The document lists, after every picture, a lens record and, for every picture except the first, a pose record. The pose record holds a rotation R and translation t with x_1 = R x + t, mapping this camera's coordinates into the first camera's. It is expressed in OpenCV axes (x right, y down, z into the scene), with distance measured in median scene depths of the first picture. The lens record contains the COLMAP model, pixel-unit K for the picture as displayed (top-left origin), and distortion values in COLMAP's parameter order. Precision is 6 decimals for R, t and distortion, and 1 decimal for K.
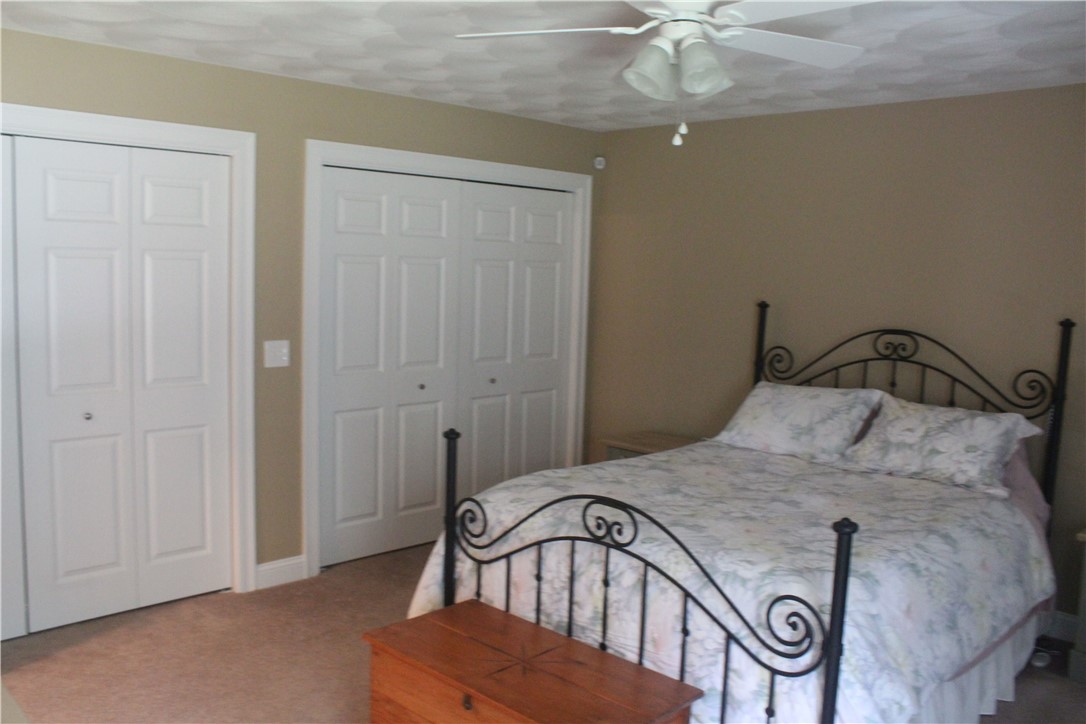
lens RADIAL K [[900.5, 0, 537.5], [0, 900.5, 363.9], [0, 0, 1]] dist [-0.096653, 0.010265]
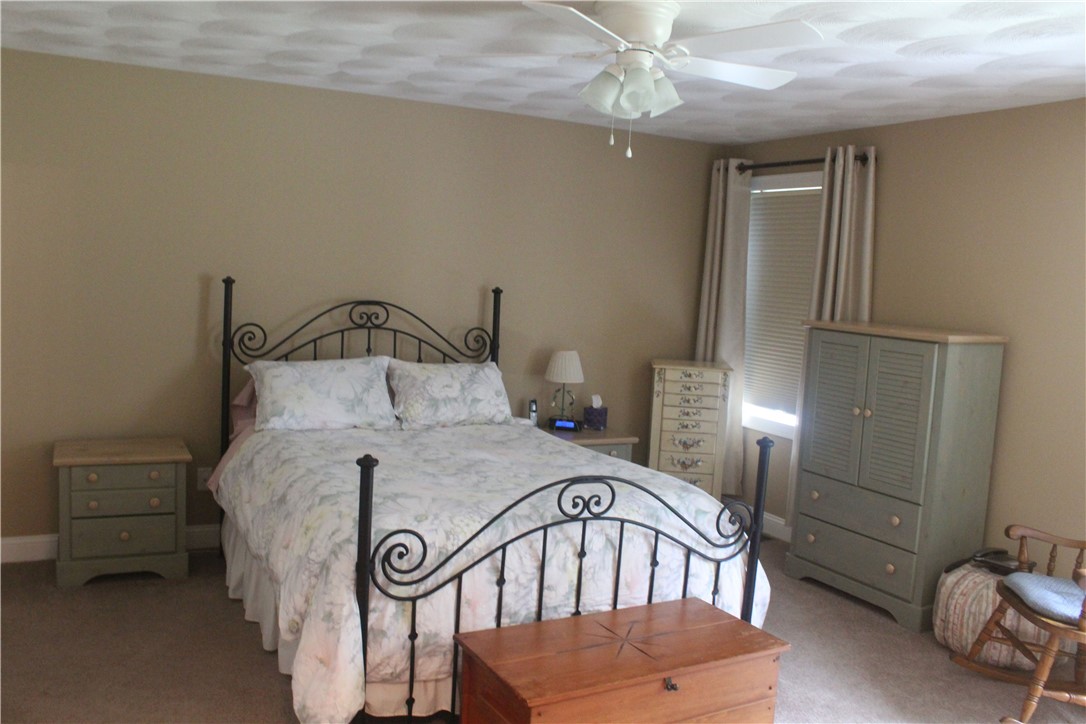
lens RADIAL K [[900.5, 0, 537.1], [0, 900.5, 358.5], [0, 0, 1]] dist [-0.096653, 0.010265]
pose [[0.301778, -0.105726, 0.947498, -0.835649], [0.053635, 0.994141, 0.093848, -0.084410], [-0.951868, 0.022498, 0.305681, 0.635415]]
